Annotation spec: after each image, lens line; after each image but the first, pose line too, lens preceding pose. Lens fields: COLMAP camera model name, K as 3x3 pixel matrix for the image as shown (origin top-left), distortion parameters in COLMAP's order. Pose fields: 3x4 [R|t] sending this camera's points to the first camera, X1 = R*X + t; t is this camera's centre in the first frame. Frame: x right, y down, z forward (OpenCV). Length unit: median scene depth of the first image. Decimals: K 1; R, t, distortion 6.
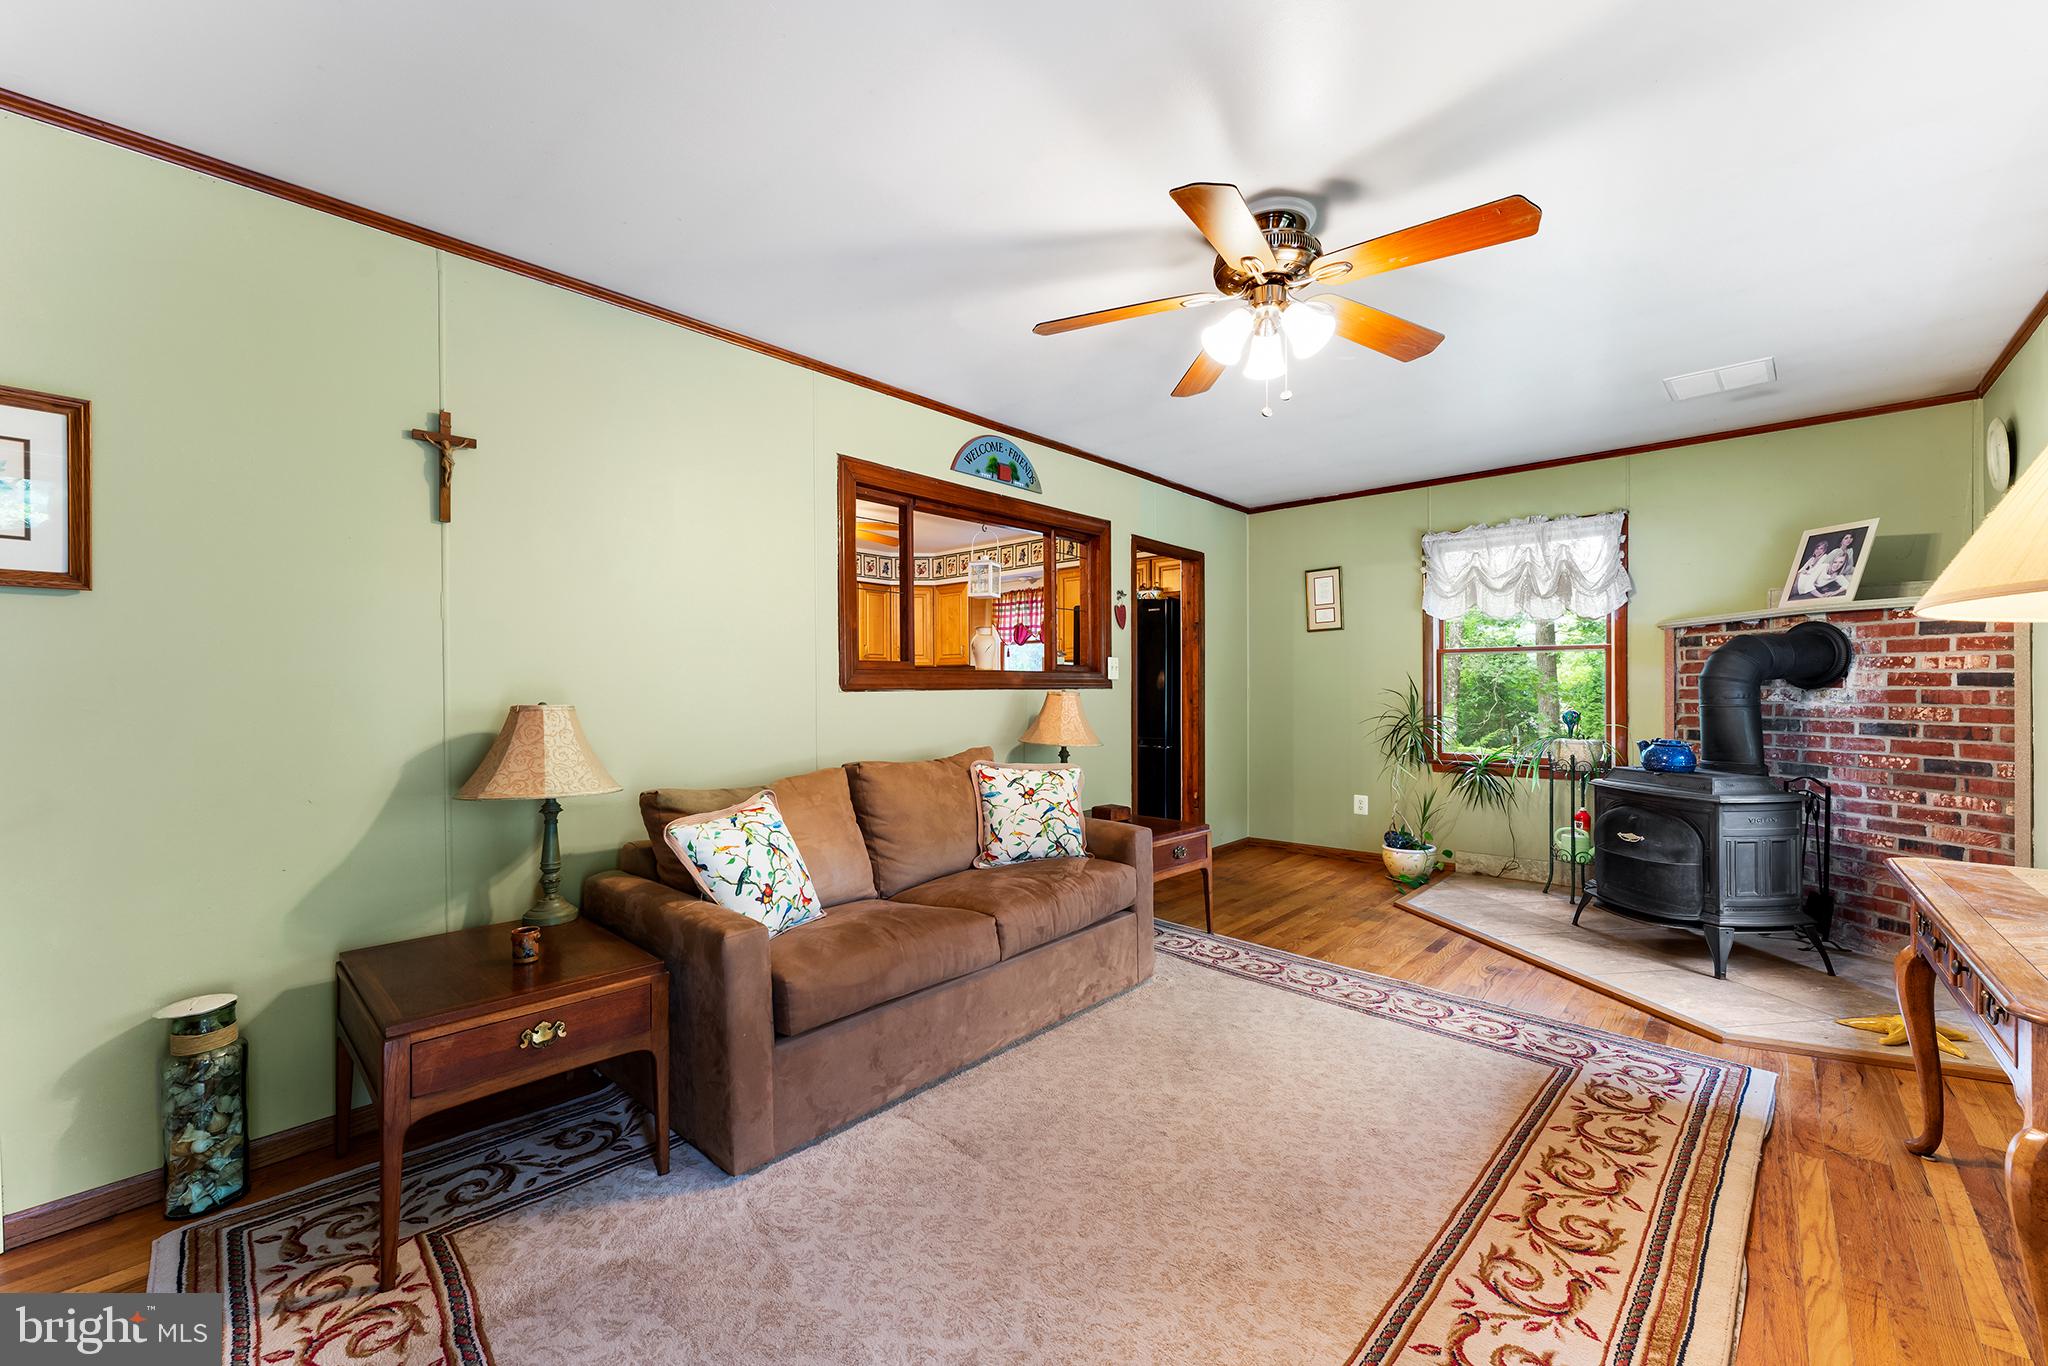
lens RADIAL K [[807.2, 0, 1017.7], [0, 807.2, 684.4], [0, 0, 1]] dist [-0.000170, -0.000149]
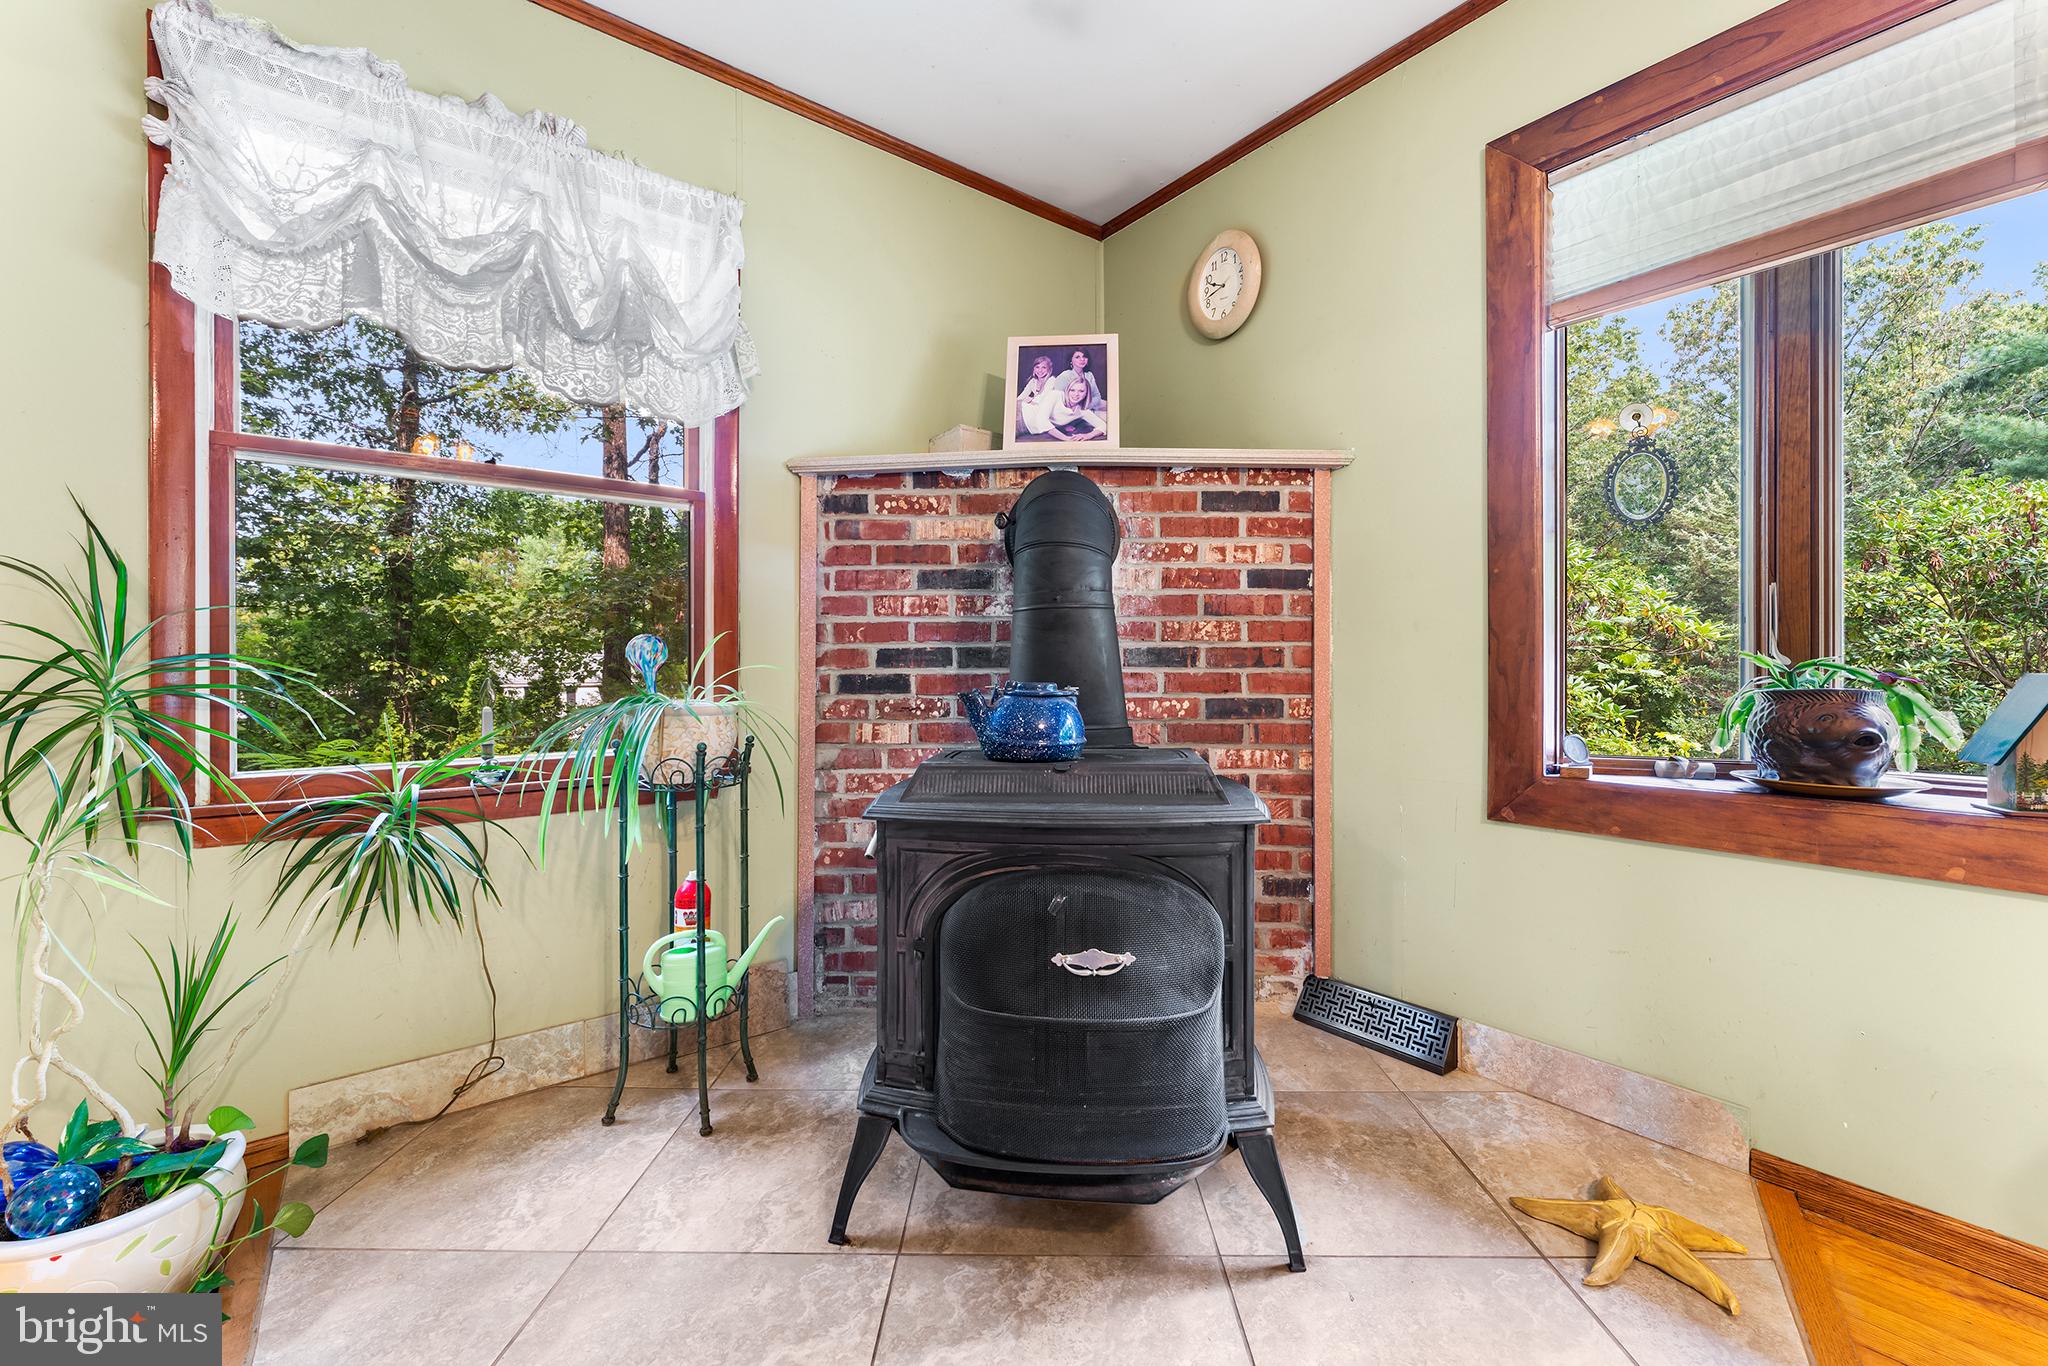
lens RADIAL K [[822.4, 0, 1020.8], [0, 822.4, 669.7], [0, 0, 1]] dist [-0.000766, -0.000216]
pose [[0.171526, 0.001295, 0.985179, 0.436997], [-0.001458, 0.999998, -0.001061, 0.069767], [-0.985179, -0.001255, 0.171528, 1.043030]]
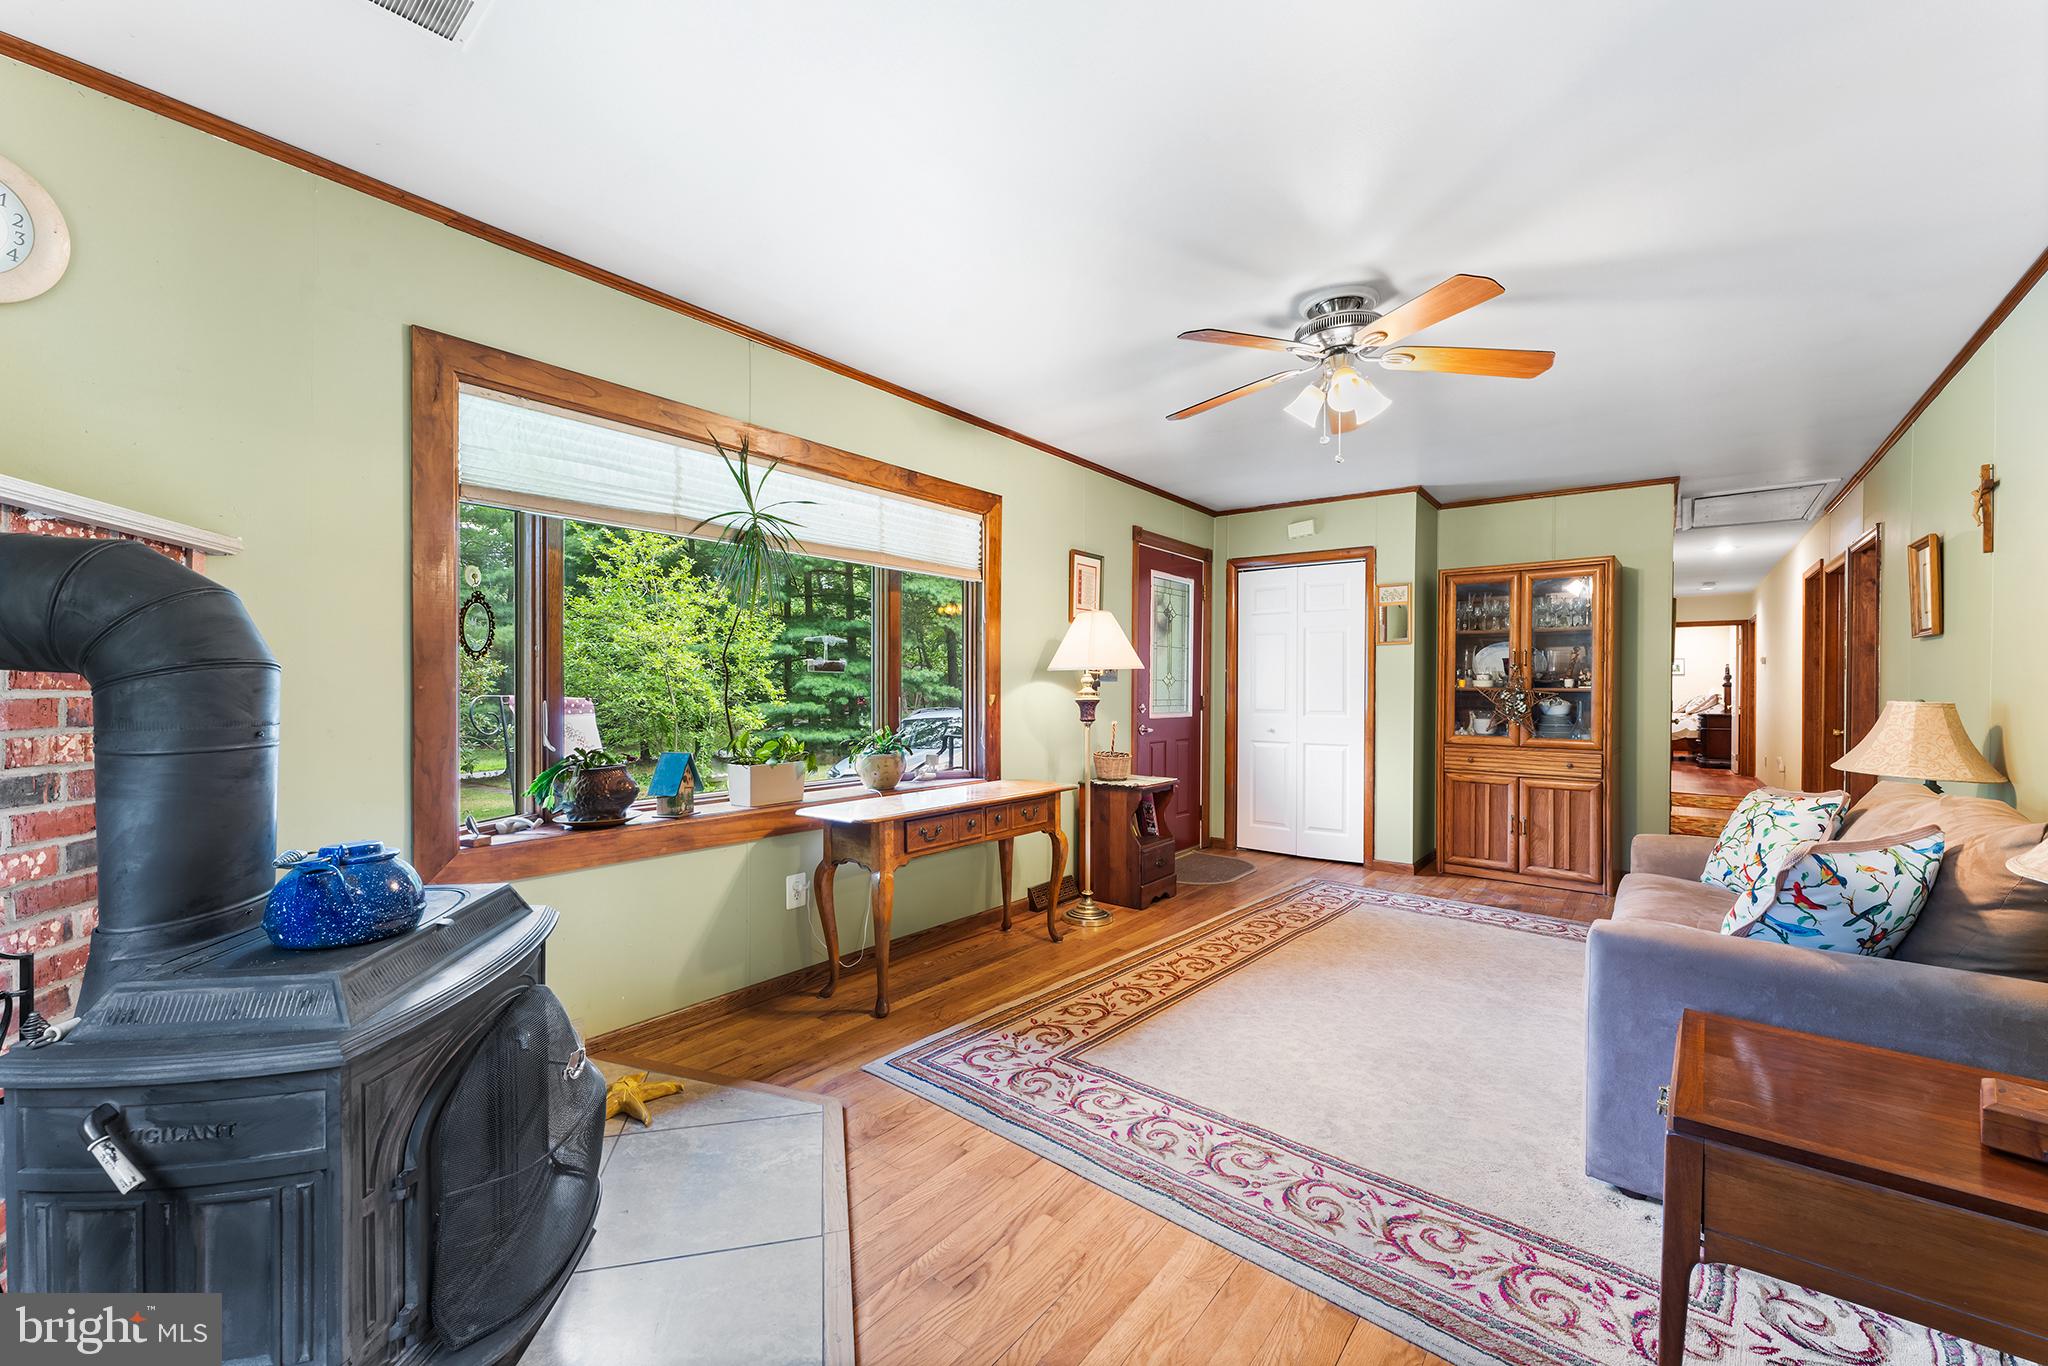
lens RADIAL K [[818.3, 0, 1014.9], [0, 818.3, 692.7], [0, 0, 1]] dist [0.001455, 0.000026]
pose [[-0.997774, 0.002685, -0.066634, 0.608239], [0.002455, 0.999991, 0.003543, 0.003354], [0.066643, 0.003371, -0.997771, 1.527774]]
